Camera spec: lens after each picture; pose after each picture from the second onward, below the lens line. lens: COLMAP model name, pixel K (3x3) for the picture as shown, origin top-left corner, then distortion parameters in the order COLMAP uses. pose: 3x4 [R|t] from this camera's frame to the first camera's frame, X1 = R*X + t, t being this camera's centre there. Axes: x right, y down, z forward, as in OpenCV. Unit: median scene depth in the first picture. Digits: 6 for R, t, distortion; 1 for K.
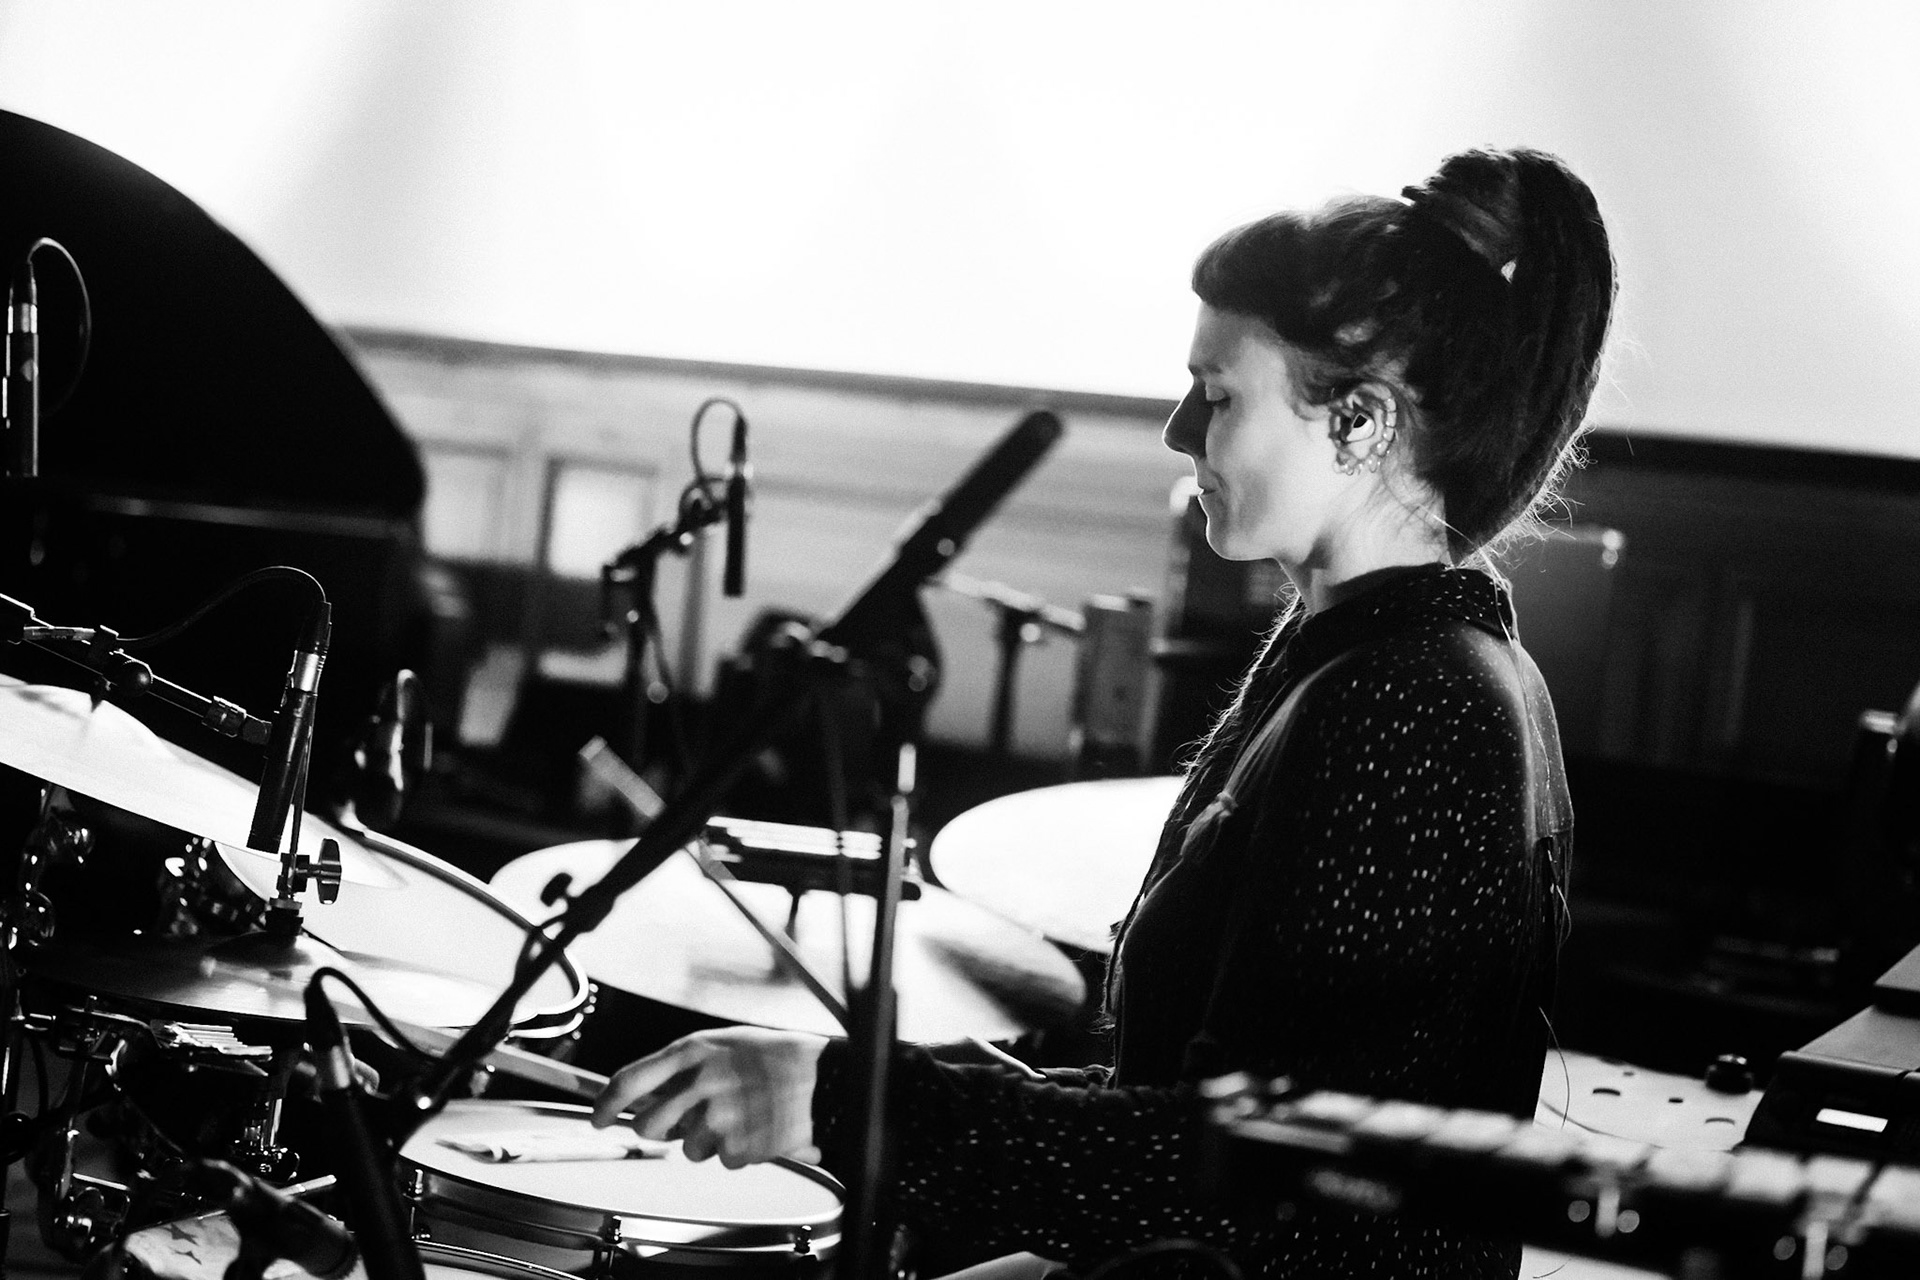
lens RADIAL K [[920.9, 0, 959.5], [0, 920.9, 683.1], [0, 0, 1]] dist [0.008658, -0.001053]
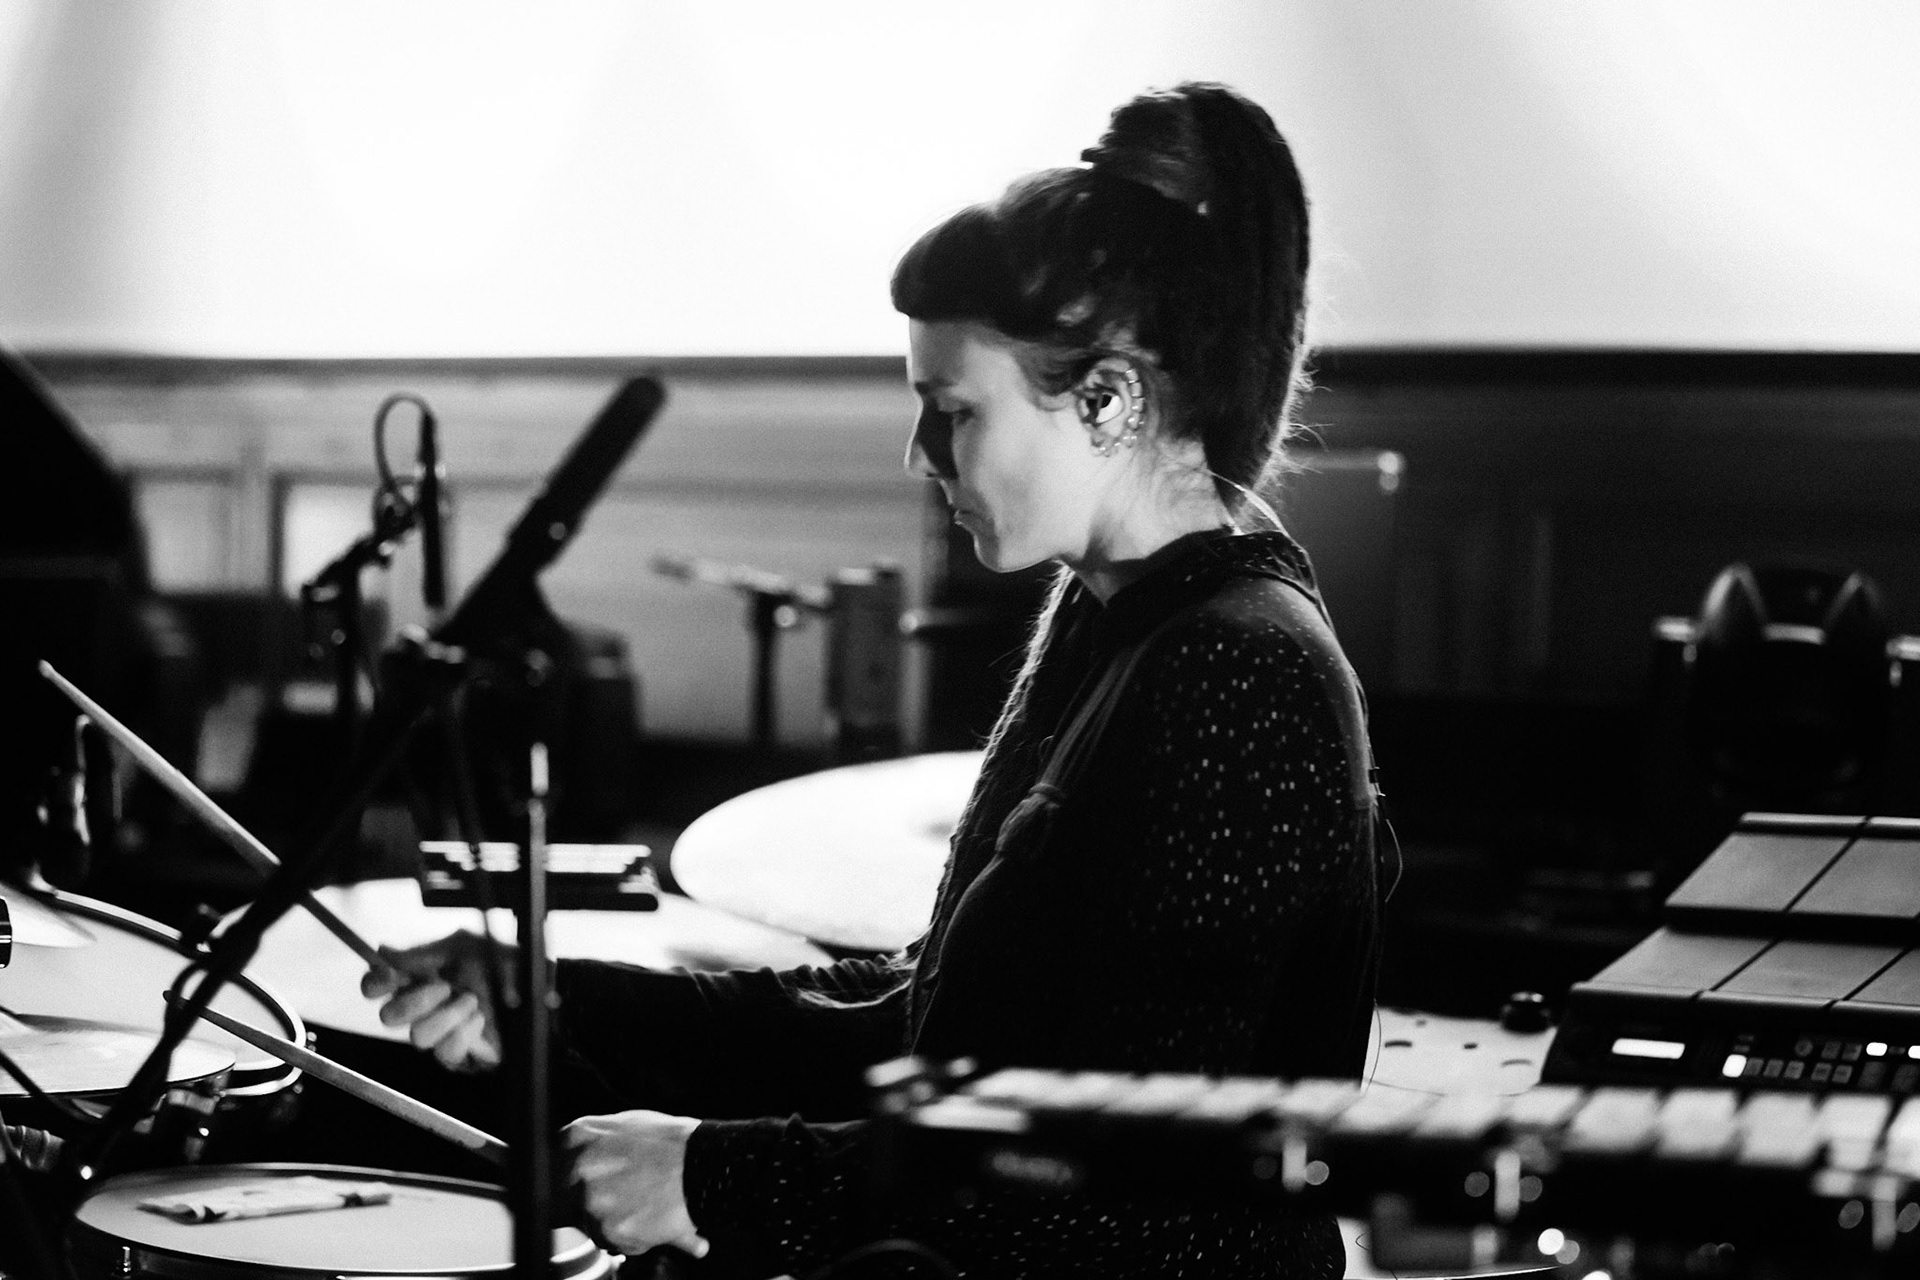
lens RADIAL K [[997.4, 0, 958.9], [0, 997.4, 677.1], [0, 0, 1]] dist [0.002148, -0.000280]
pose [[0.995855, -0.090475, 0.009341, 0.268142], [0.090514, 0.995888, -0.003758, 0.030264], [-0.008963, 0.004588, 0.999949, -0.016469]]
